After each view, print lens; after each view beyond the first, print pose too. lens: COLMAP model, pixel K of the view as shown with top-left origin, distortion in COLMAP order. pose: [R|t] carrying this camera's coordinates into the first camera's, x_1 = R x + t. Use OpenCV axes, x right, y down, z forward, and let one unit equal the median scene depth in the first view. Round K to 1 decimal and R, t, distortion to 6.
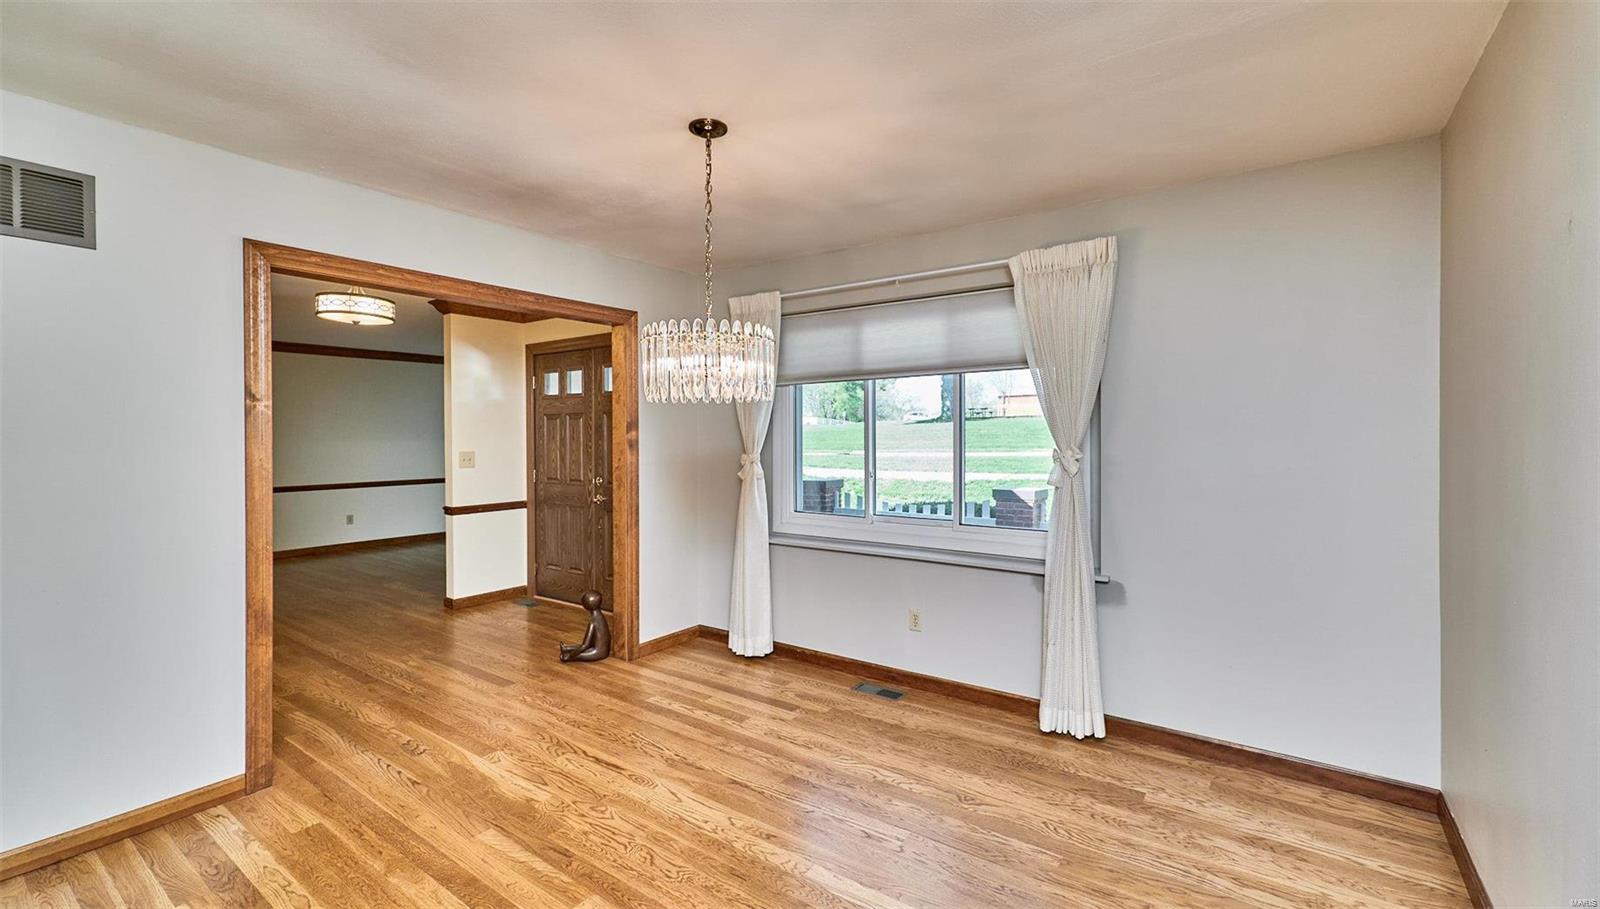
lens RADIAL K [[685.7, 0, 800.0], [0, 685.7, 454.5], [0, 0, 1]] dist [0.001096, 0.000299]
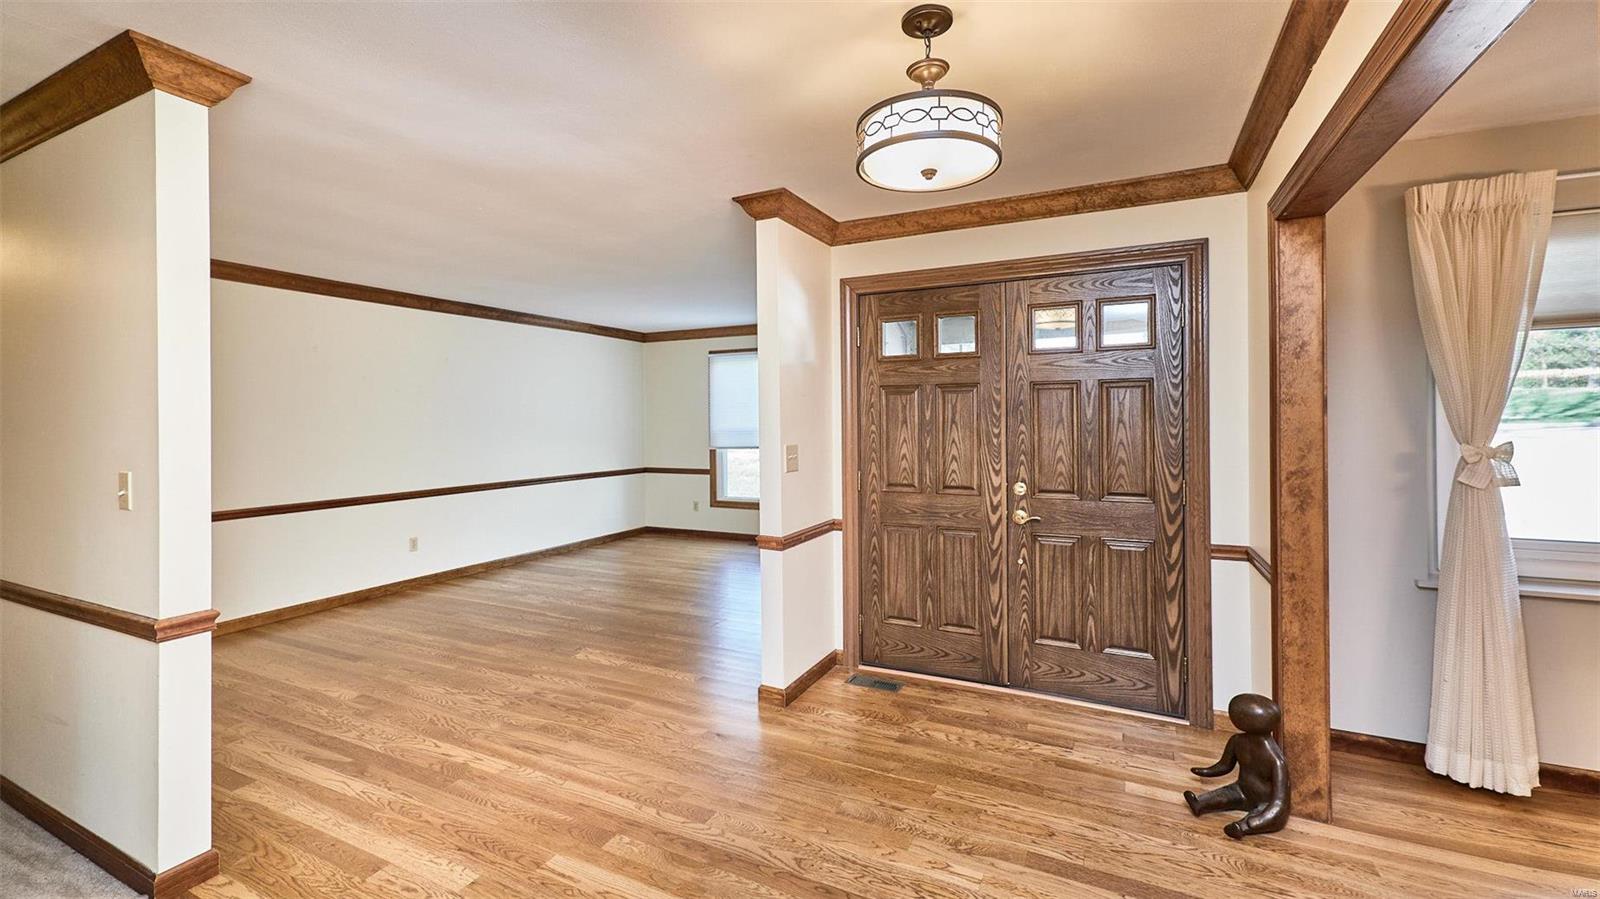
lens RADIAL K [[658.4, 0, 794.8], [0, 658.4, 433.9], [0, 0, 1]] dist [0.001001, 0.000095]
pose [[0.984494, -0.008586, 0.175207, -0.678714], [0.010056, 0.999921, -0.007505, -0.011222], [-0.175128, 0.009151, 0.984503, 0.484165]]
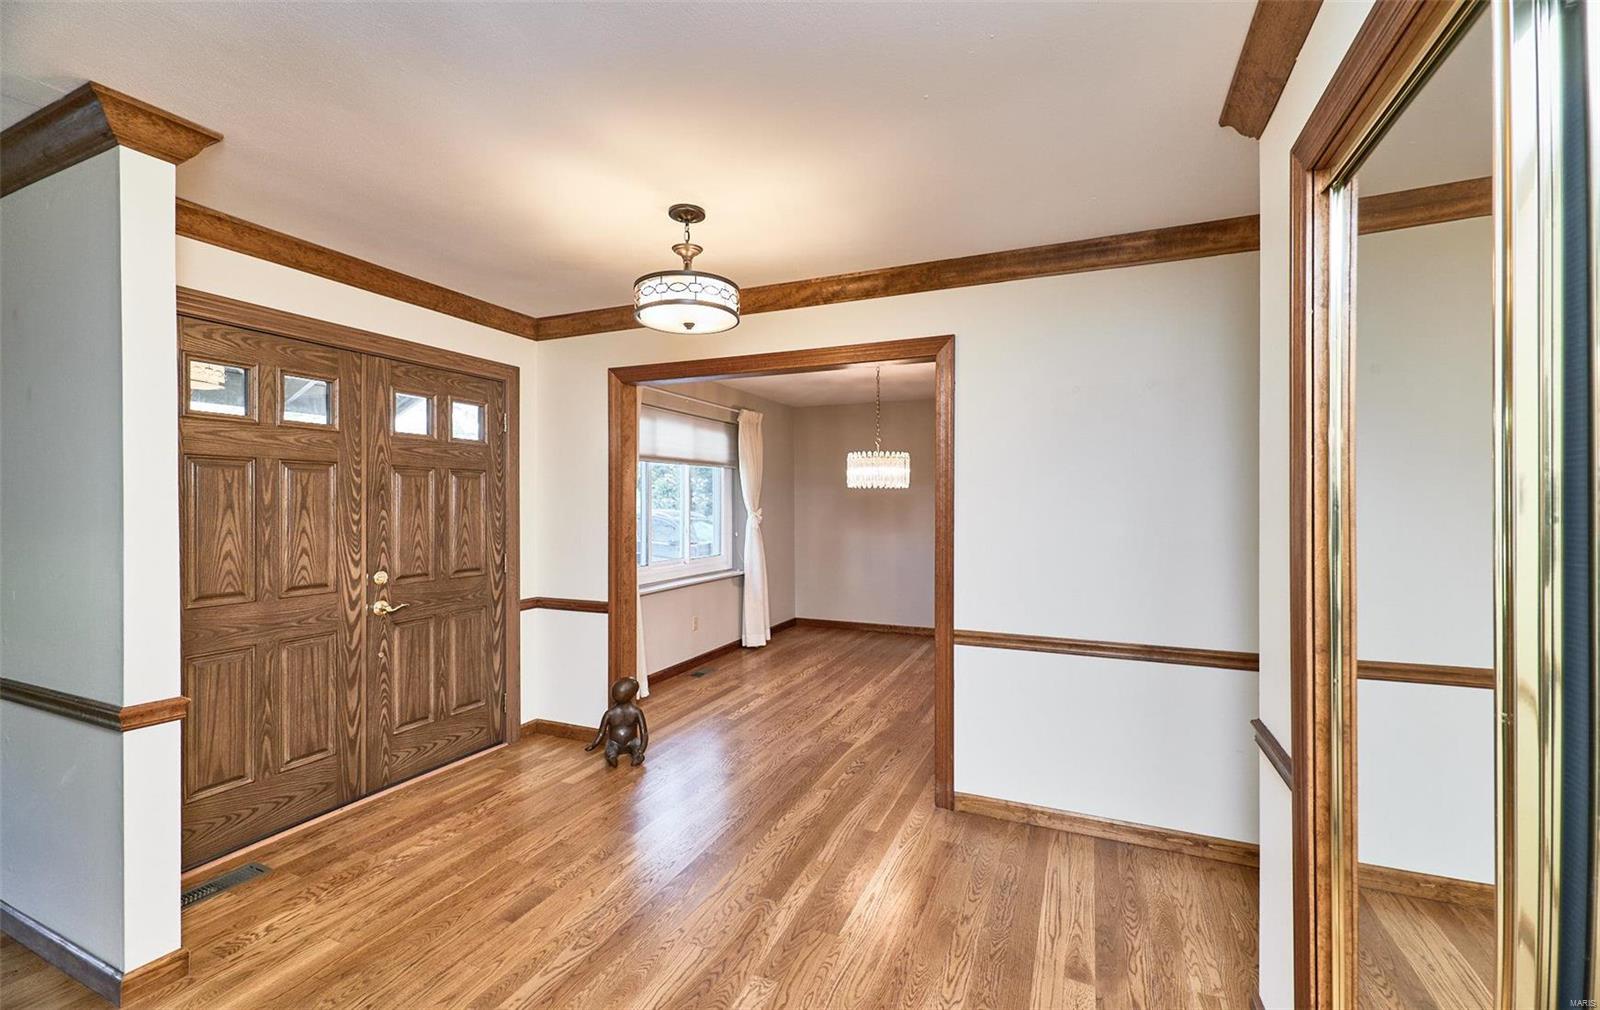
lens RADIAL K [[662.0, 0, 825.5], [0, 662.0, 512.6], [0, 0, 1]] dist [0.002833, 0.000458]
pose [[-0.253846, -0.017485, 0.967087, -1.068586], [0.015131, 0.999642, 0.022045, -0.028799], [-0.967126, 0.020229, -0.253491, 0.860422]]
